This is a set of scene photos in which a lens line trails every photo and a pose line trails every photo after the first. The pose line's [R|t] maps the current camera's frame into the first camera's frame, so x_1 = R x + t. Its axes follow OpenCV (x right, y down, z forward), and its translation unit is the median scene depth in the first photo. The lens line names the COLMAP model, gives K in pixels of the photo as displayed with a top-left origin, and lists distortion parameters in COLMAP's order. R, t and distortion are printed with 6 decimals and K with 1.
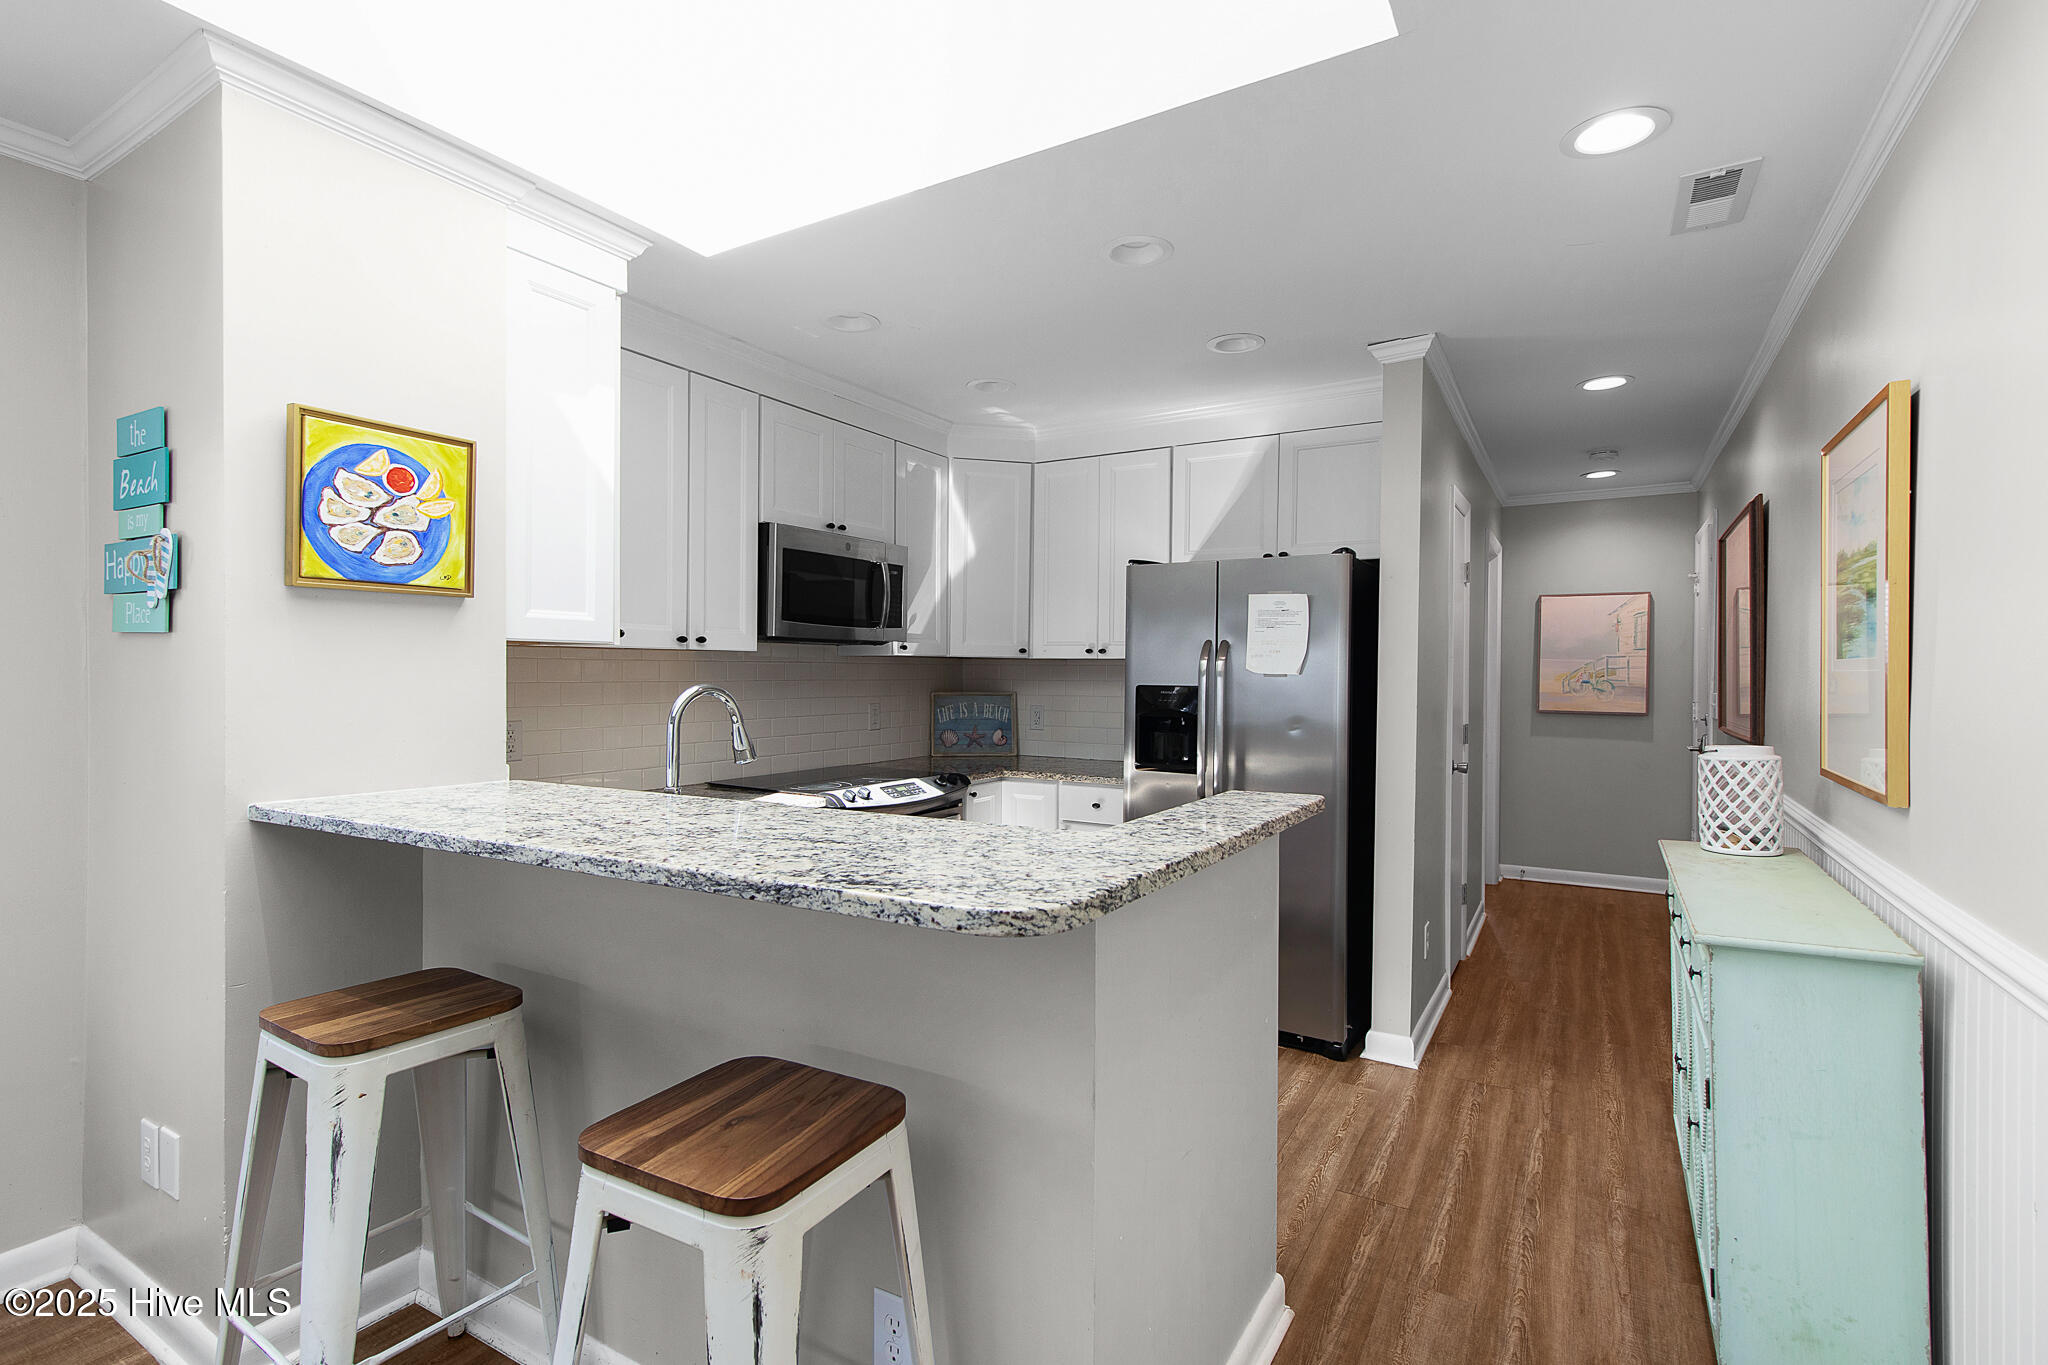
lens RADIAL K [[963.0, 0, 1029.5], [0, 963.0, 674.8], [0, 0, 1]] dist [0.004347, 0.000565]
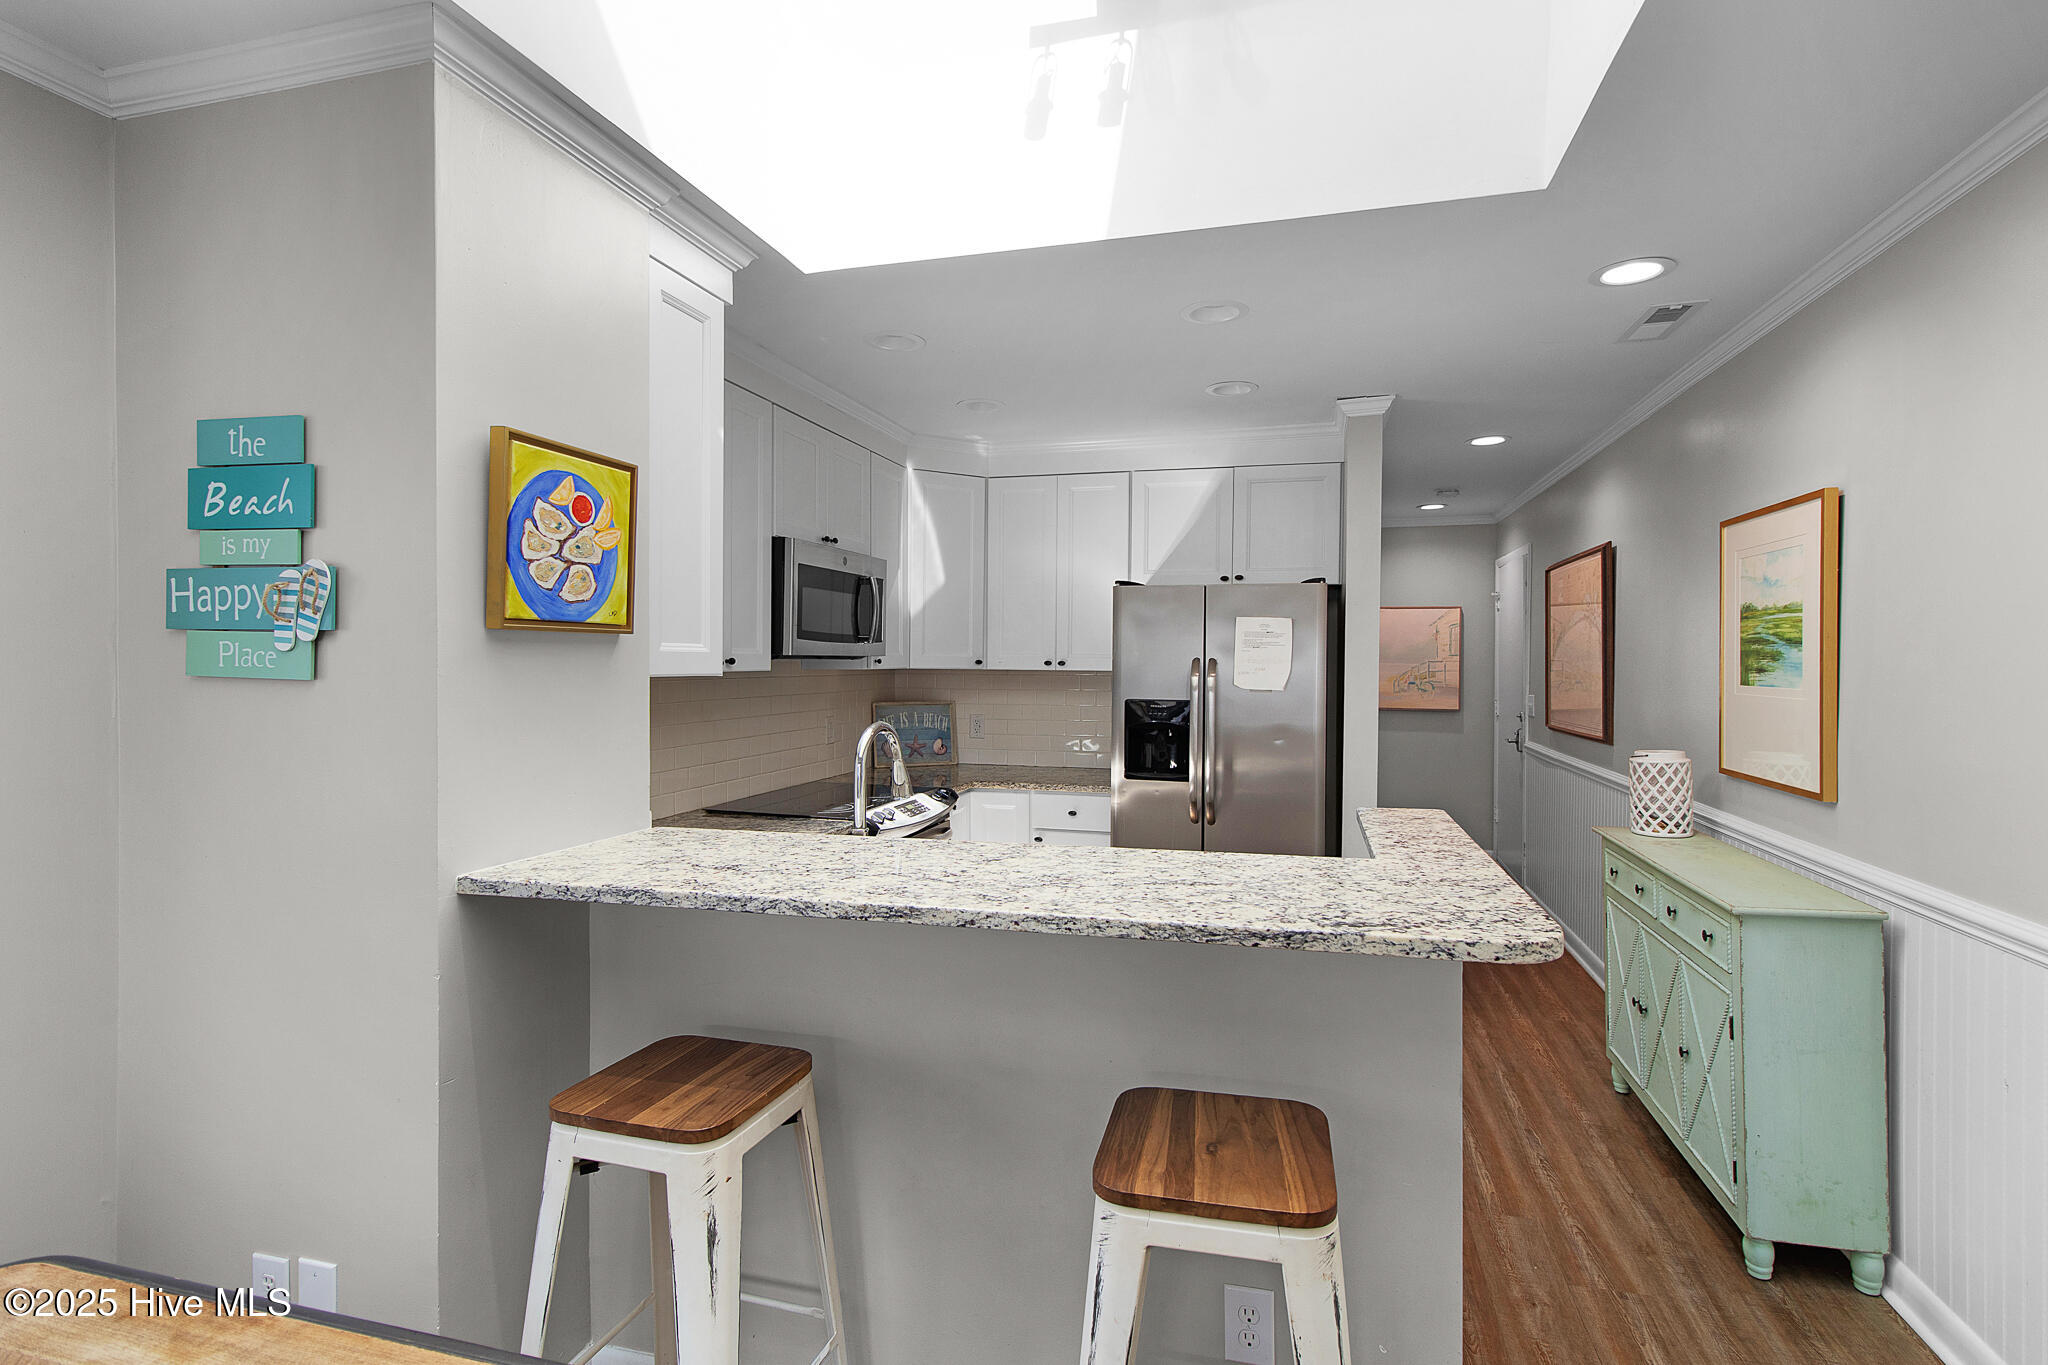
lens RADIAL K [[963.0, 0, 1069.6], [0, 963.0, 667.4], [0, 0, 1]] dist [0.004347, 0.000565]
pose [[0.961402, -0.002843, 0.275134, -0.440499], [0.001877, 0.999991, 0.003771, -0.052087], [-0.275143, -0.003109, 0.961398, -0.006843]]
